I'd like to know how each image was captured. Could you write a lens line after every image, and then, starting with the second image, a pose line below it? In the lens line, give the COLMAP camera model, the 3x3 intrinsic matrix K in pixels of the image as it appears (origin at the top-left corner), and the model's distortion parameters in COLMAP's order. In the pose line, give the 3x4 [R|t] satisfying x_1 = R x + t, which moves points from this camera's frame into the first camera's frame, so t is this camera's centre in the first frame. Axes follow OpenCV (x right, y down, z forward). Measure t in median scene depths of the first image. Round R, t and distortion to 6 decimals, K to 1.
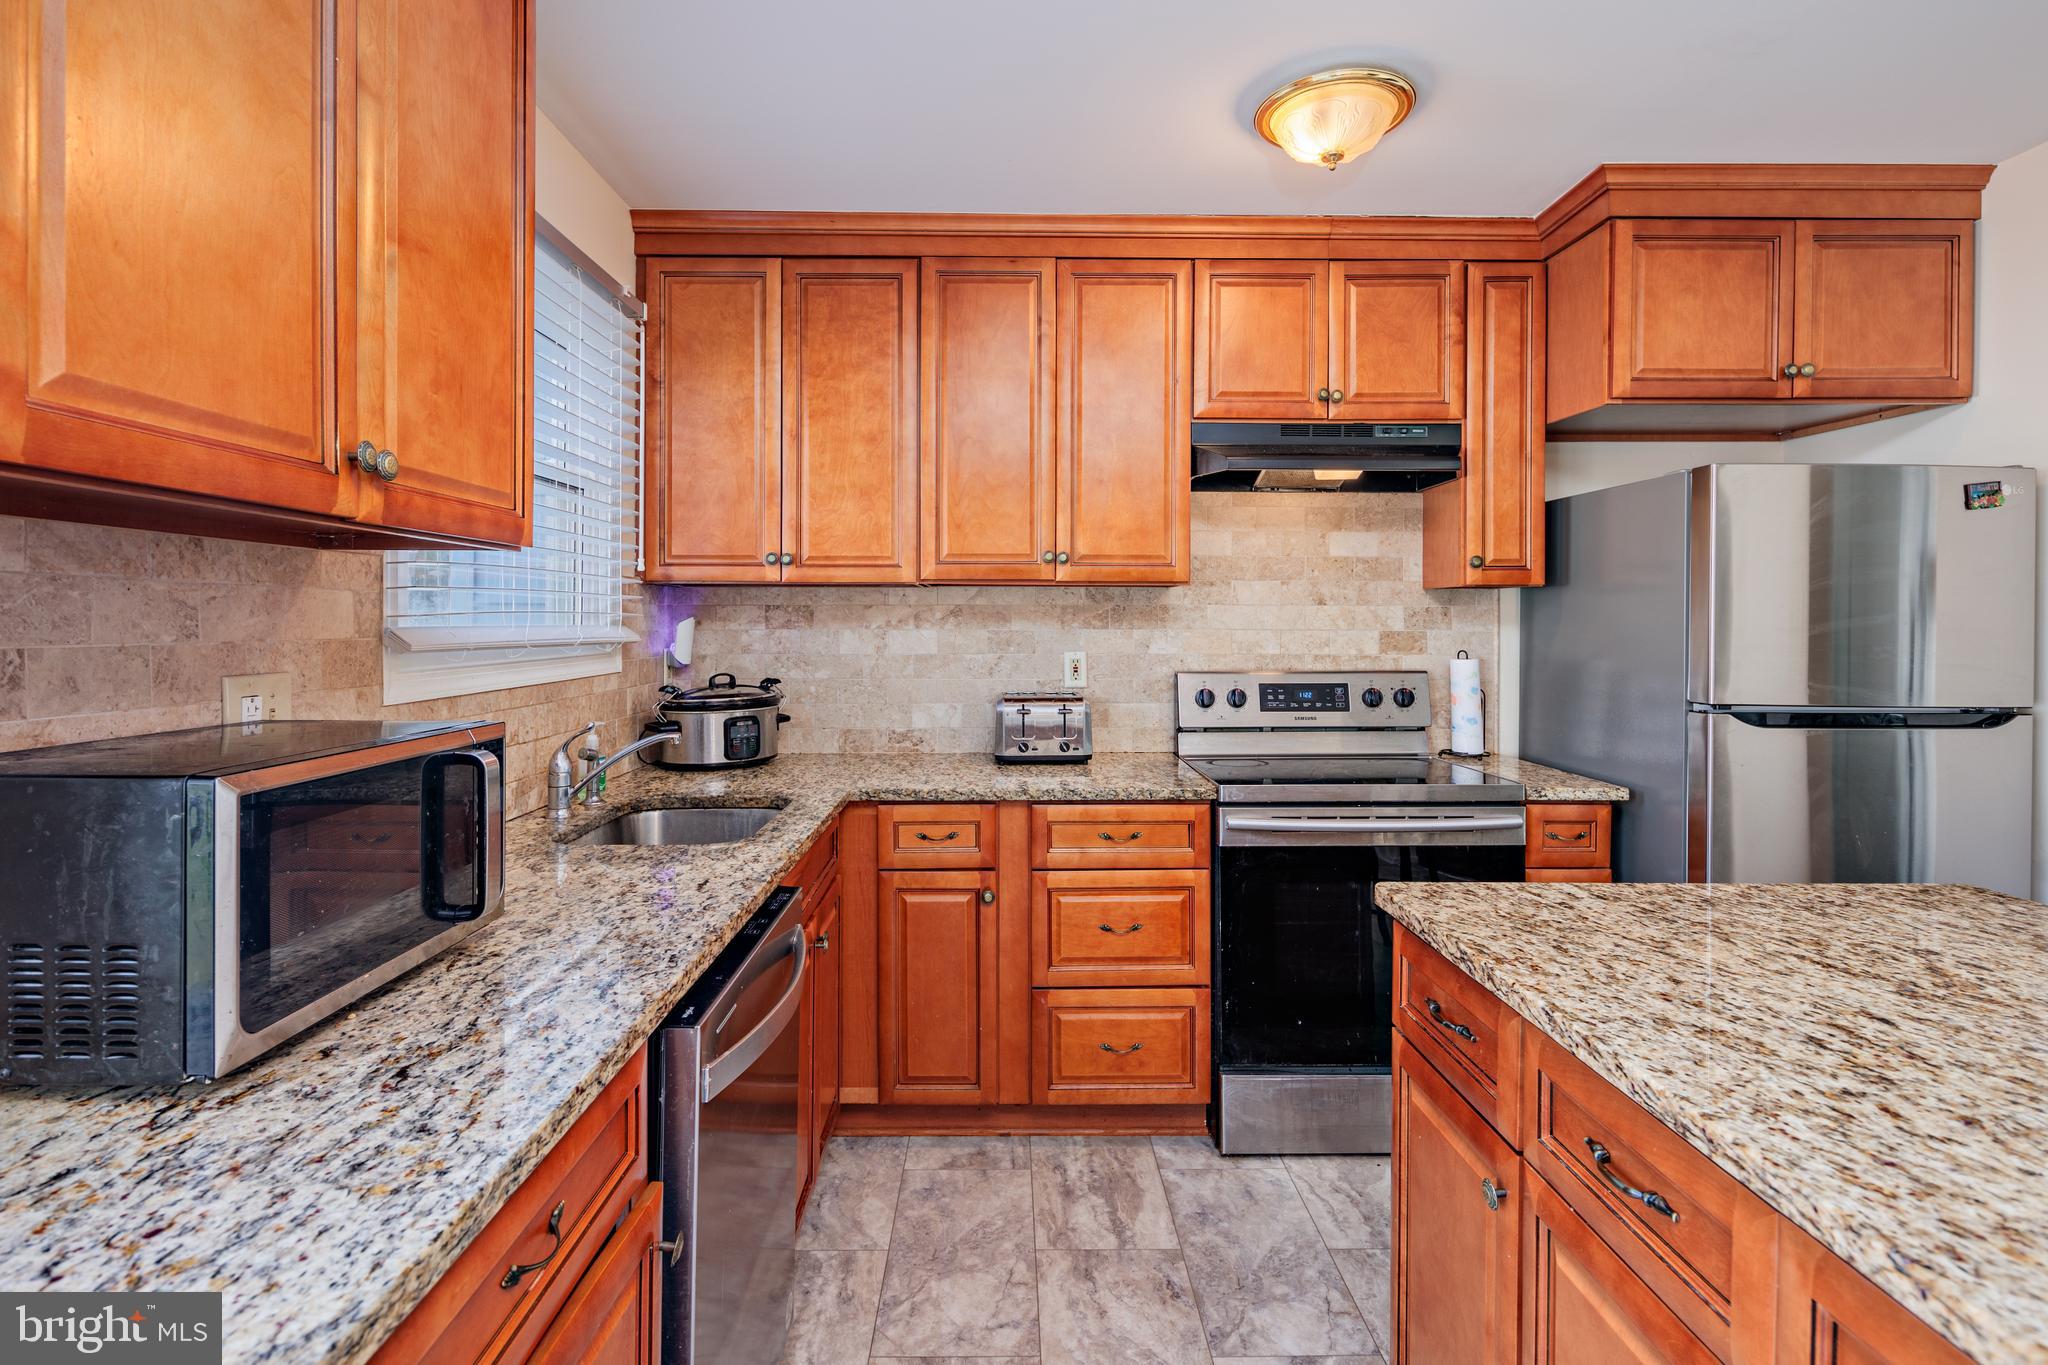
lens RADIAL K [[998.7, 0, 1016.2], [0, 998.7, 621.1], [0, 0, 1]] dist [0.006180, -0.004393]
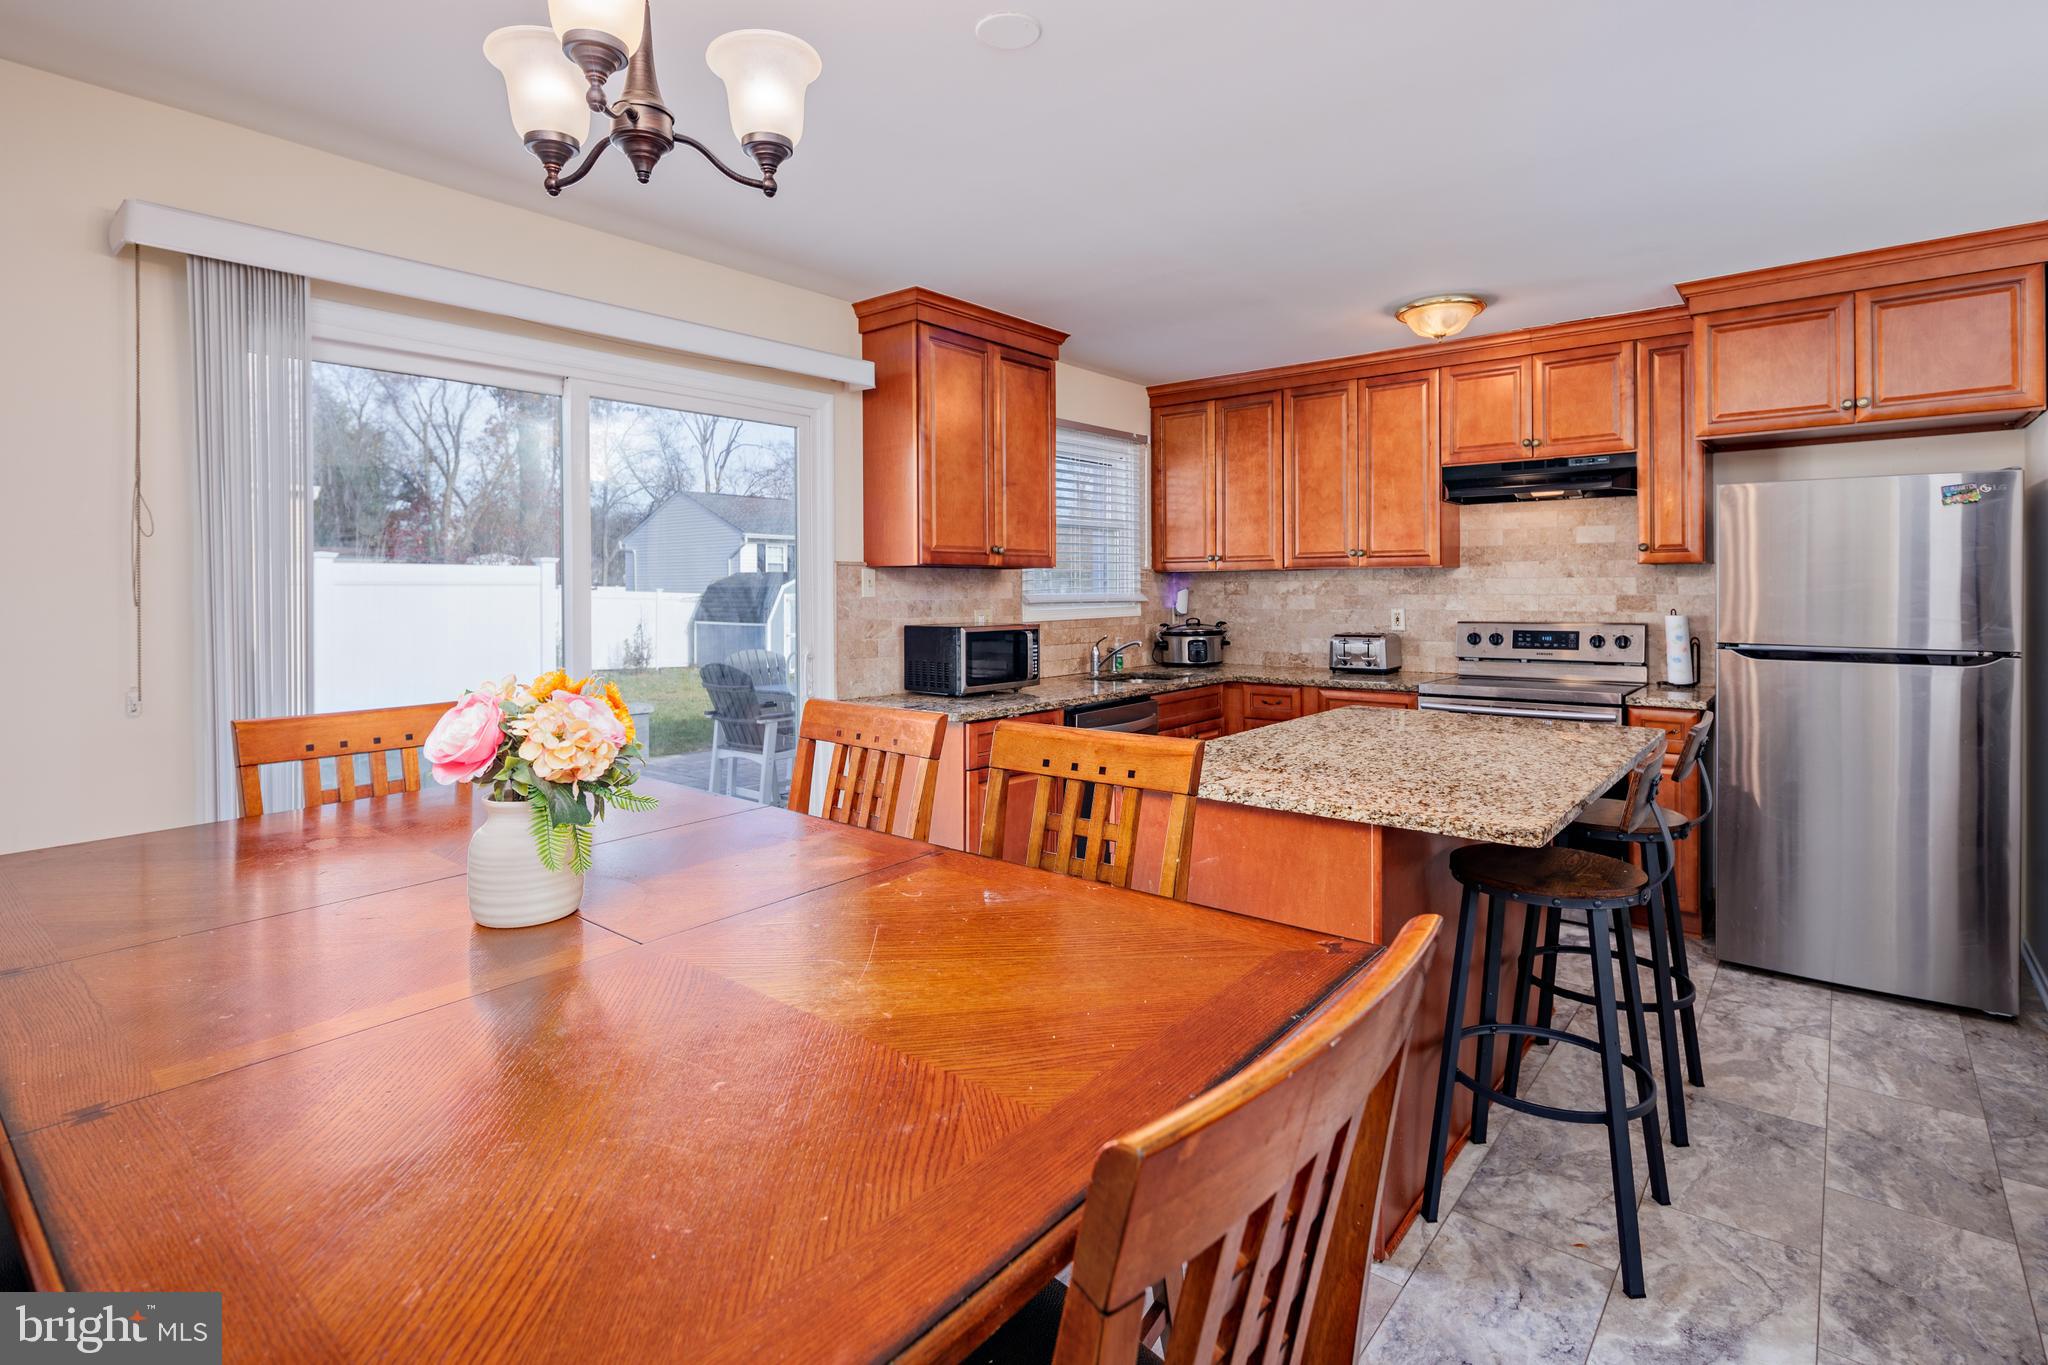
lens RADIAL K [[998.7, 0, 1014.6], [0, 998.7, 592.2], [0, 0, 1]] dist [0.006180, -0.004393]
pose [[0.761028, -0.004529, -0.648703, 0.703840], [0.007746, 0.999968, 0.002106, -0.004079], [0.648672, -0.006628, 0.761039, -0.694174]]
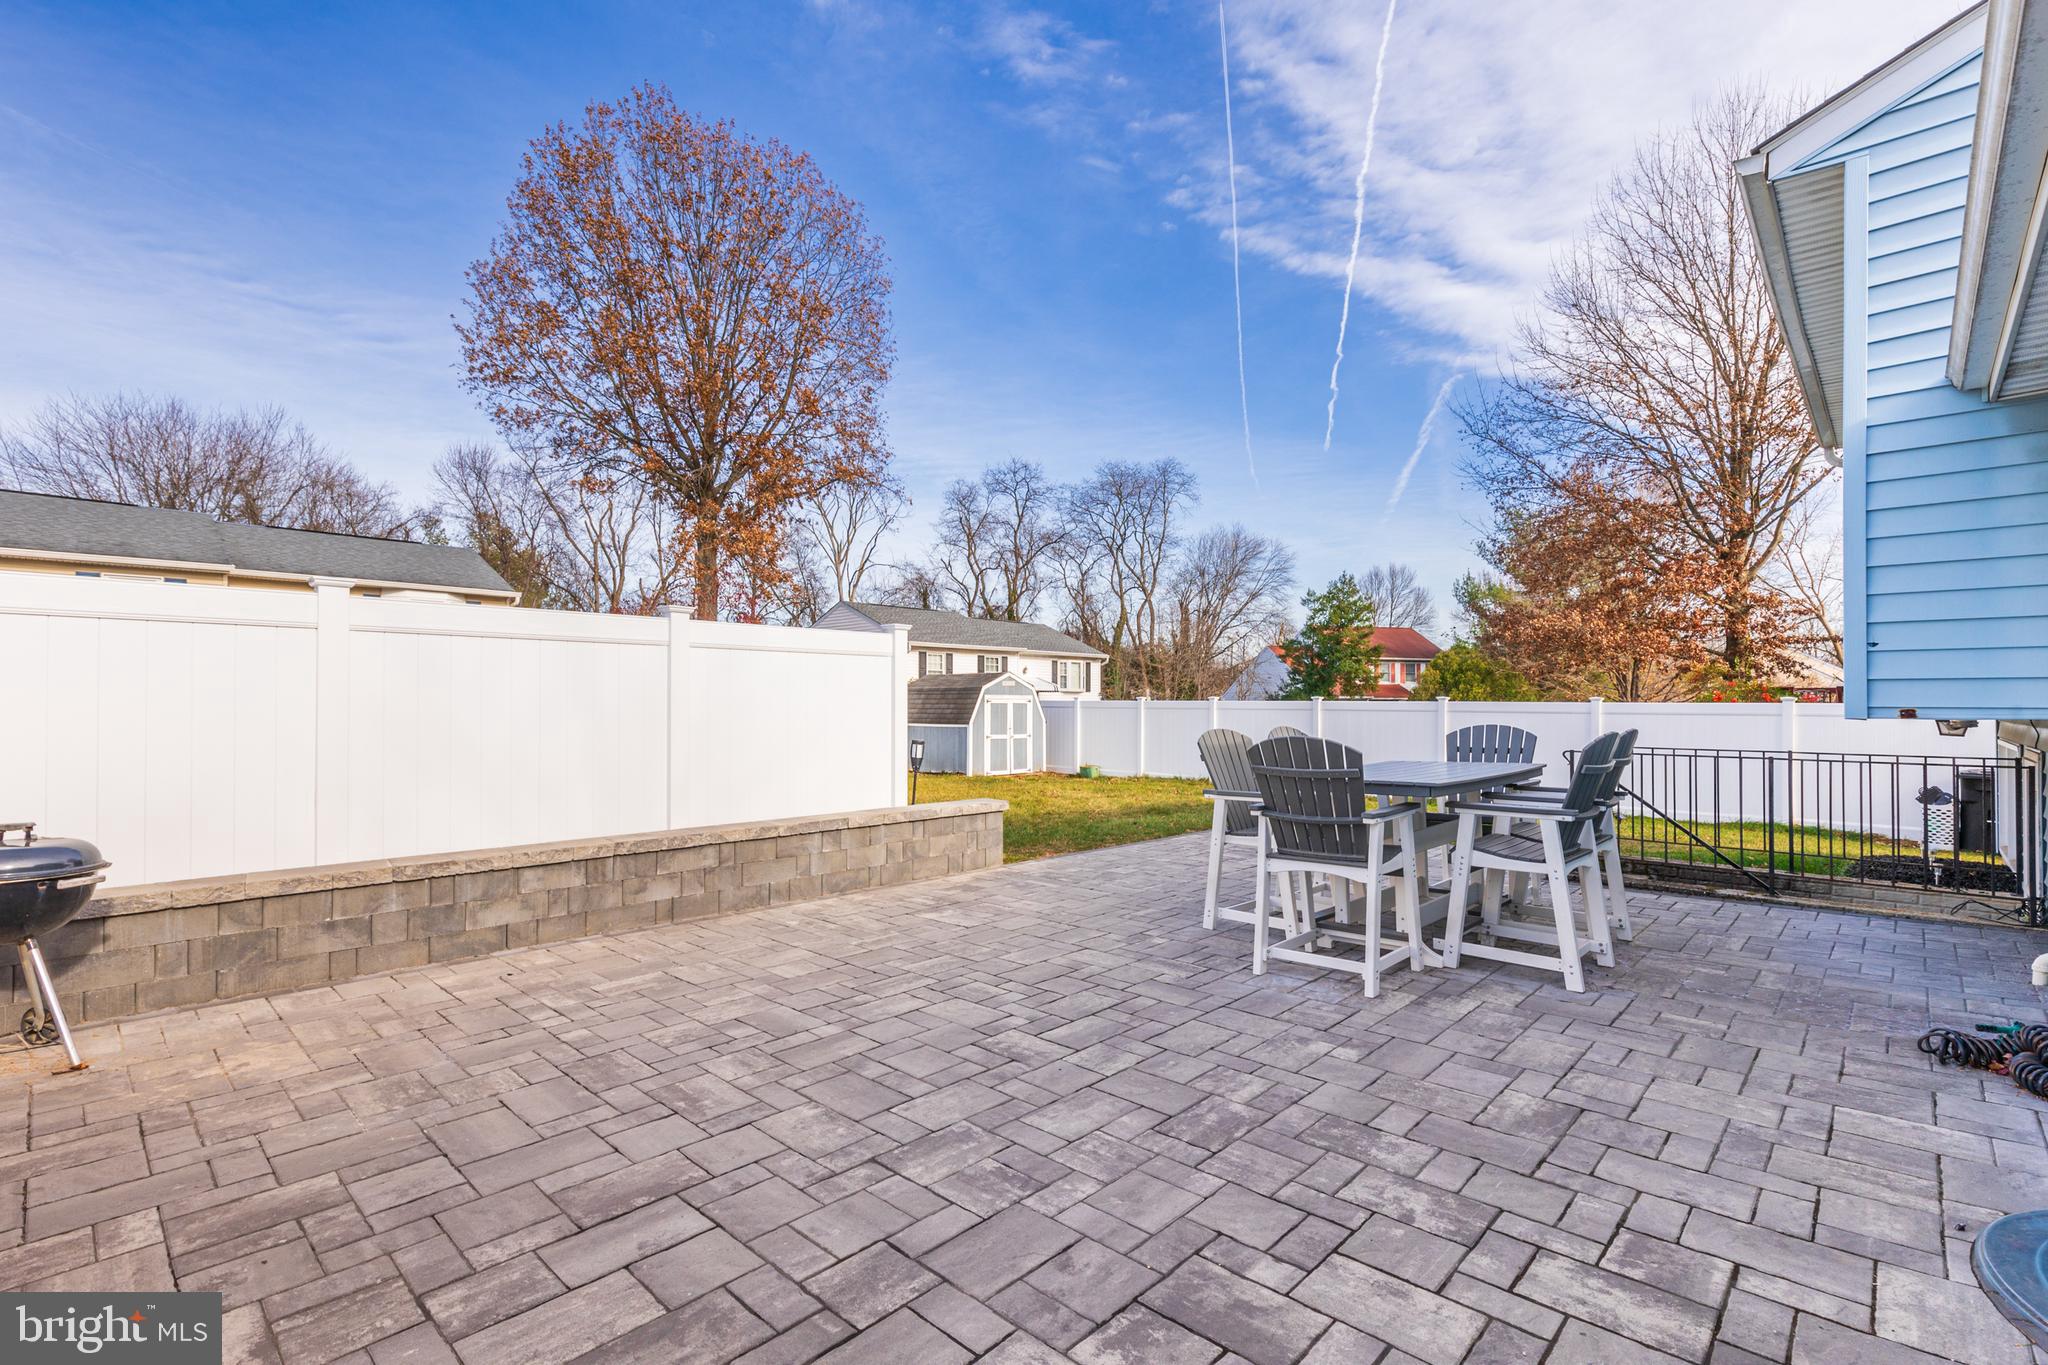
lens RADIAL K [[923.8, 0, 1040.2], [0, 923.8, 688.2], [0, 0, 1]] dist [0.000719, -0.000103]
pose [[0.720360, -0.015485, -0.693427, -0.605822], [0.003680, 0.999822, -0.018504, 0.108940], [0.693590, 0.010778, 0.720289, -0.763345]]
